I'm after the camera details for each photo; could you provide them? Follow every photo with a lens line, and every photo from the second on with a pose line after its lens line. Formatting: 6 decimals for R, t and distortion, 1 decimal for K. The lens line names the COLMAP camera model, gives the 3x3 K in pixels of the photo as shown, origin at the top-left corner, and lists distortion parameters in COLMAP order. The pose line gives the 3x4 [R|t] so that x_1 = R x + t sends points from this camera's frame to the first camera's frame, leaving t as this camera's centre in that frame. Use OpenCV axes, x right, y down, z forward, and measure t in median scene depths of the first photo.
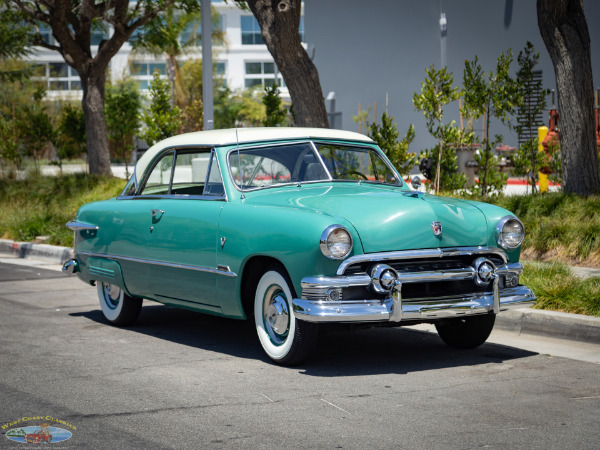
lens RADIAL K [[2026.4, 0, 300.0], [0, 2026.4, 225.0], [0, 0, 1]] dist [0.088298, -0.625613]
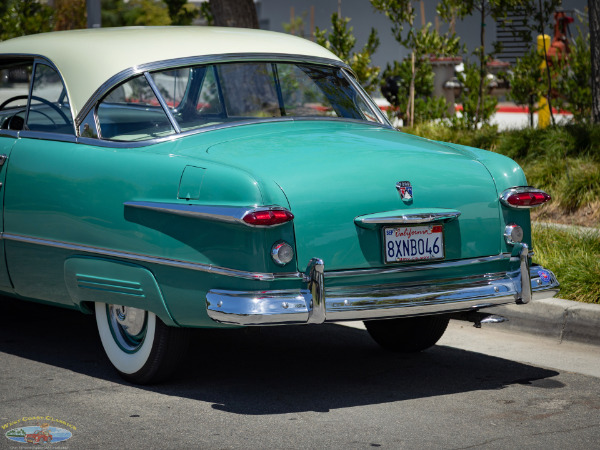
lens RADIAL K [[2055.5, 0, 300.0], [0, 2055.5, 225.0], [0, 0, 1]] dist [0.028260, -0.411907]
pose [[0.998901, -0.001909, 0.046840, -0.007697], [0.000235, 0.999362, 0.035723, -0.008033], [-0.046878, -0.035673, 0.998263, 0.354596]]
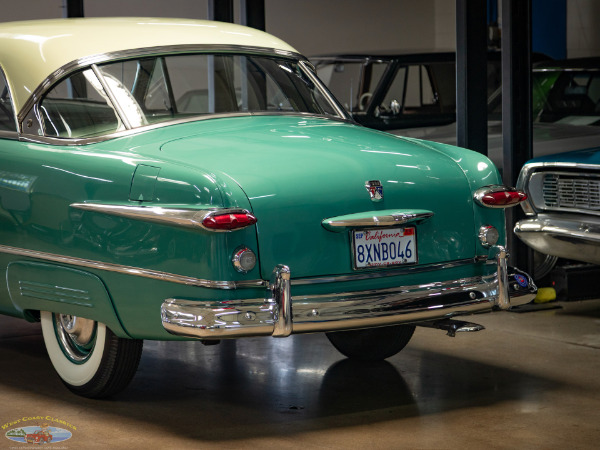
lens RADIAL K [[2055.5, 0, 300.0], [0, 2055.5, 225.0], [0, 0, 1]] dist [0.028260, -0.411907]
pose [[0.997151, -0.008505, 0.074954, -0.011041], [0.005655, 0.999256, 0.038156, -0.008611], [-0.075222, -0.037623, 0.996457, 0.400147]]
